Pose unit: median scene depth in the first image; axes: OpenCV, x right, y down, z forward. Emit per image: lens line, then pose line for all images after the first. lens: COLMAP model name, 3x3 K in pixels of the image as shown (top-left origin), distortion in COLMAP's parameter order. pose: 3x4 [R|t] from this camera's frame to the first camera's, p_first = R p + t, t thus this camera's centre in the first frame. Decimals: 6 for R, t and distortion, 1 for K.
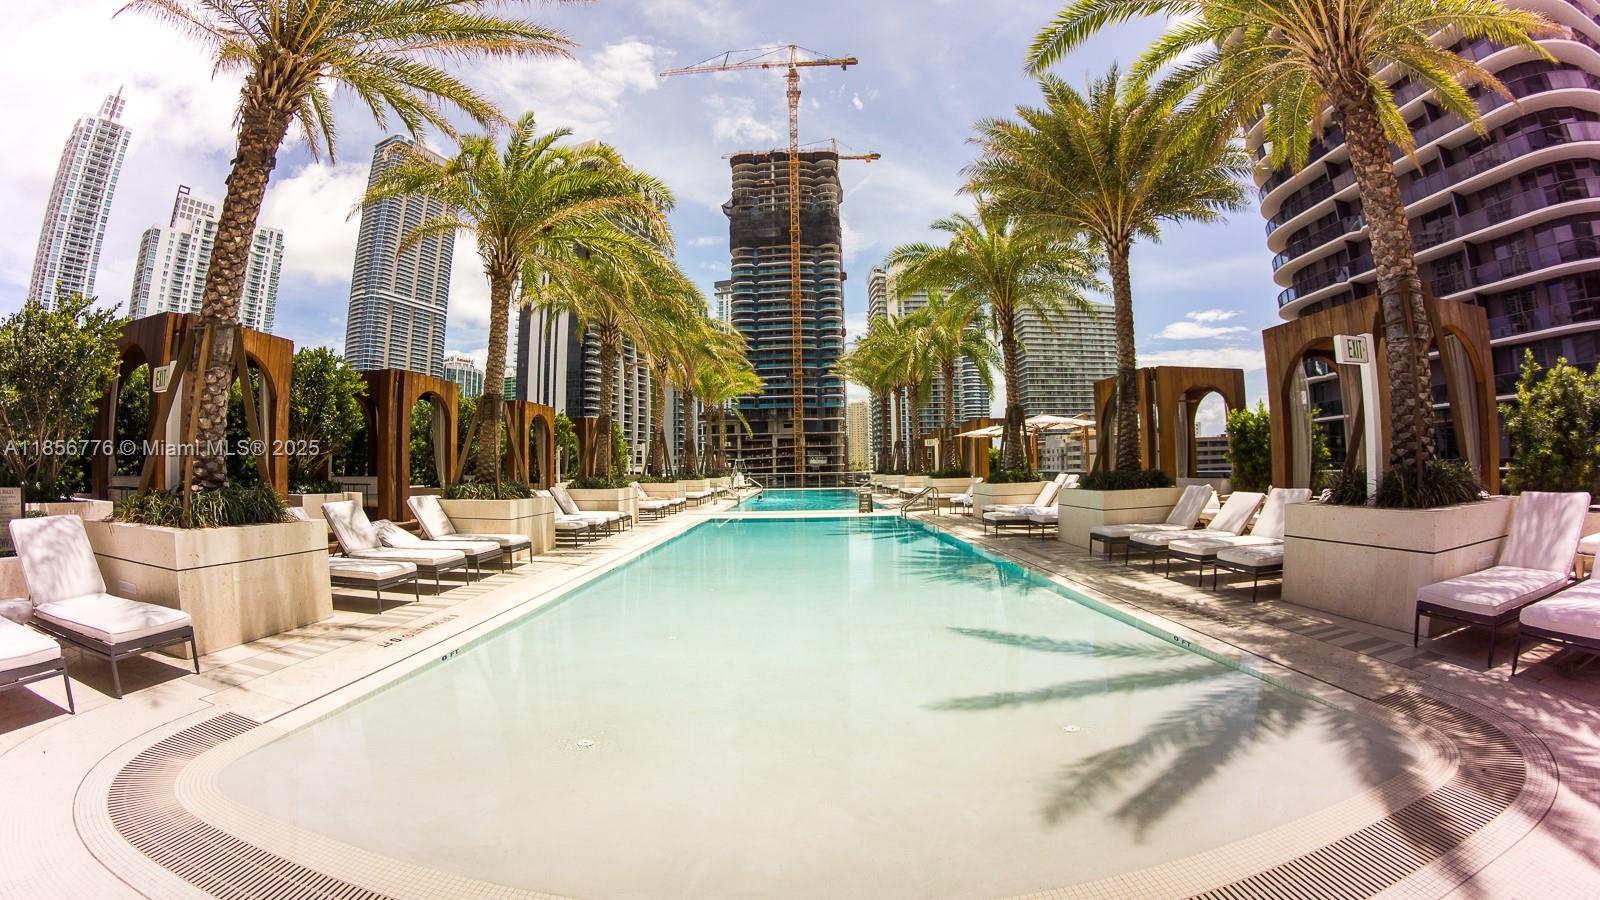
lens RADIAL K [[1187.9, 0, 800.0], [0, 1187.9, 450.0], [0, 0, 1]] dist [-0.117945, 0.000750]
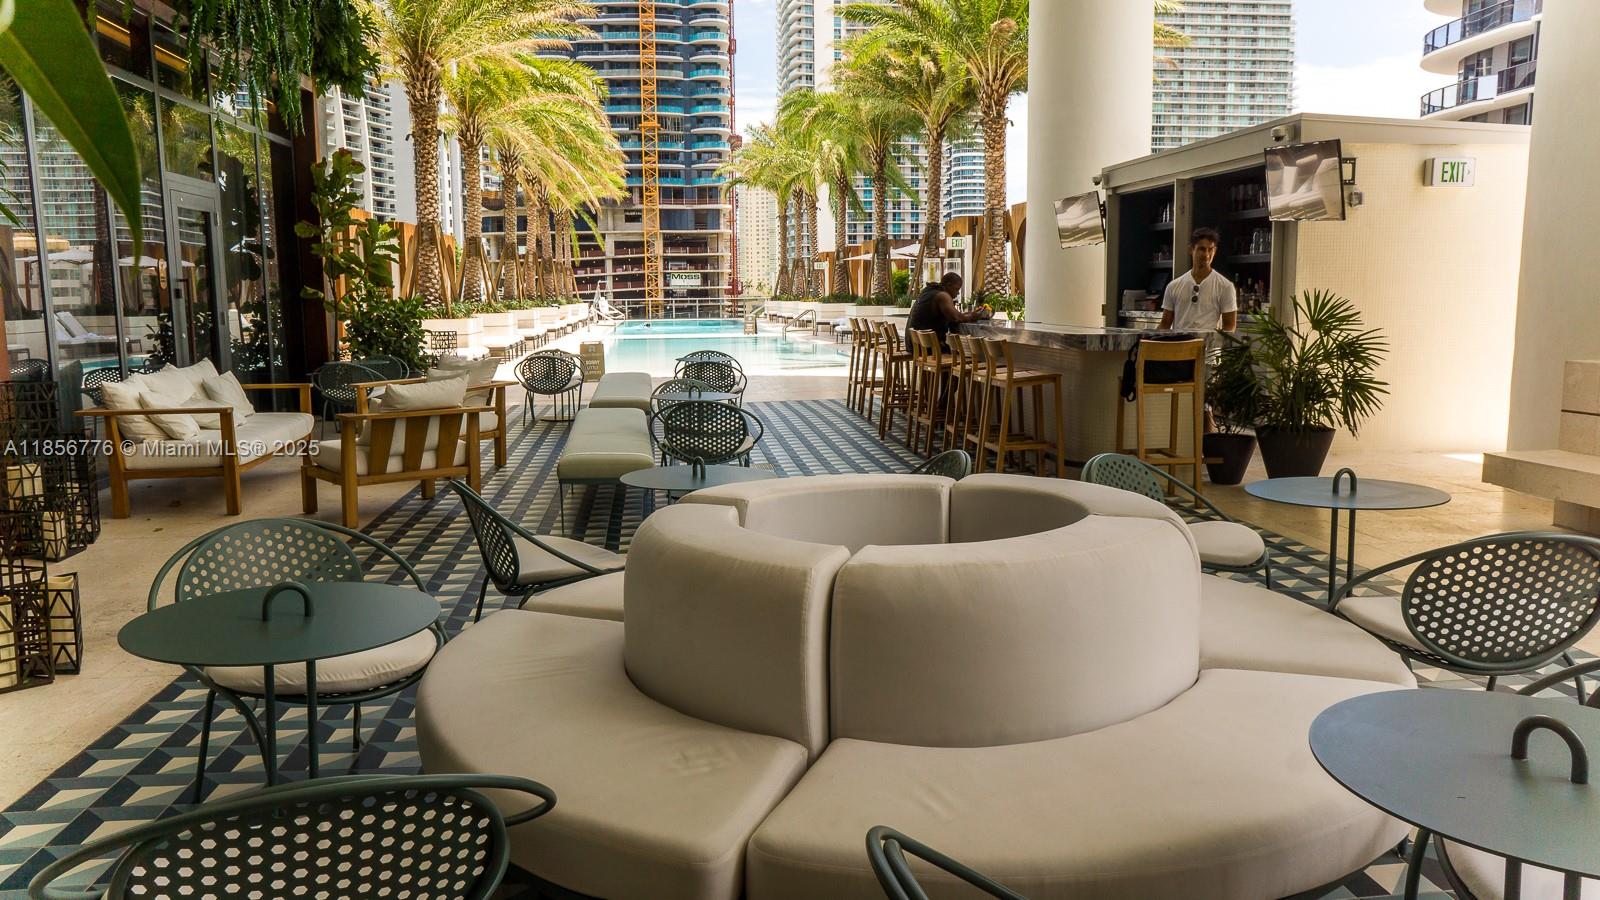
lens RADIAL K [[1187.9, 0, 800.0], [0, 1187.9, 450.0], [0, 0, 1]] dist [-0.117945, 0.000750]
pose [[0.995069, -0.000945, 0.099183, 0.013637], [-0.013807, 0.988900, 0.147941, 0.004726], [-0.098221, -0.148581, 0.984010, 0.419038]]
